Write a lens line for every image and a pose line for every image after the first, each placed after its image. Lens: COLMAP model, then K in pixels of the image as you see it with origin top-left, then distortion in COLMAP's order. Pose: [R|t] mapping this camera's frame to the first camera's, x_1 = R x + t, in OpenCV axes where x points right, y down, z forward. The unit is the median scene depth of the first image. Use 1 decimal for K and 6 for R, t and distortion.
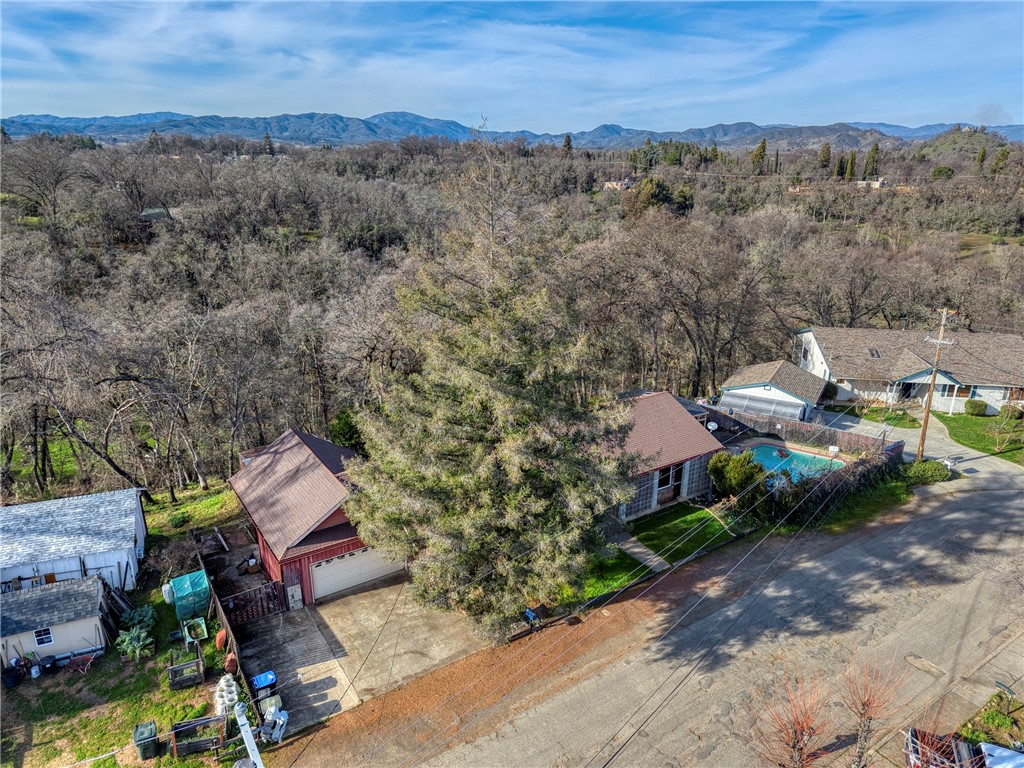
lens RADIAL K [[692.9, 0, 512.0], [0, 692.9, 384.0], [0, 0, 1]] dist [0.009795, -0.004623]
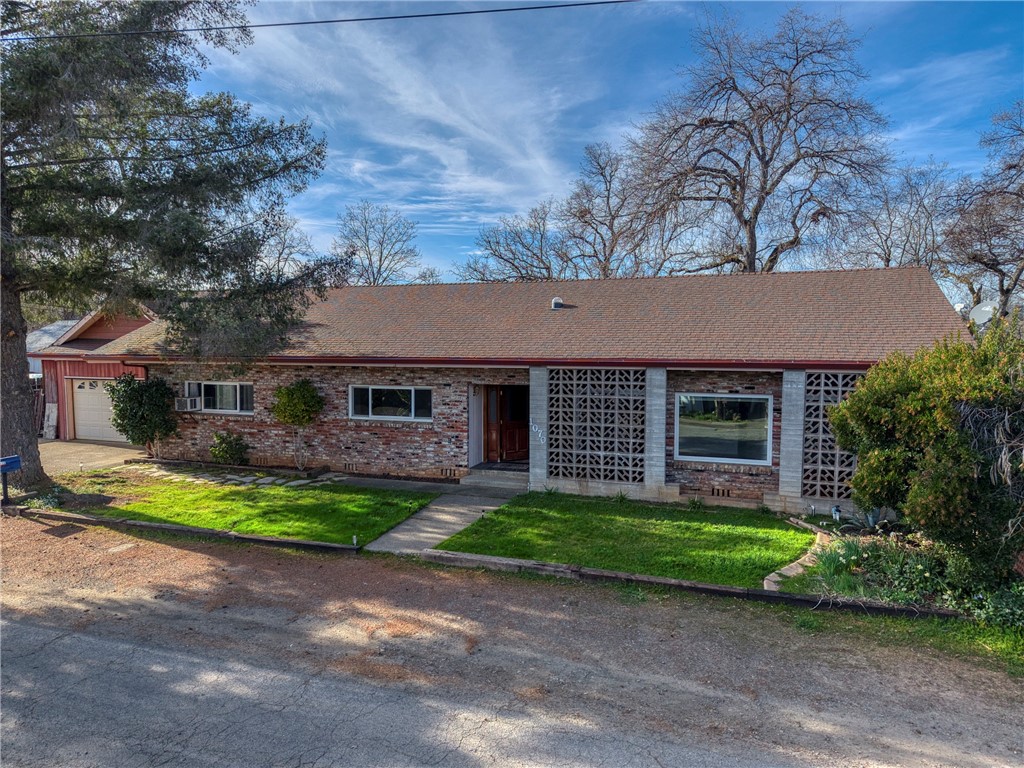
lens RADIAL K [[682.0, 0, 512.0], [0, 682.0, 384.0], [0, 0, 1]] dist [0.041744, -0.049400]
pose [[0.602569, 0.041039, -0.797011, 0.554297], [-0.254346, 0.956476, -0.143045, 0.251197], [0.756451, 0.288911, 0.586781, 0.933261]]
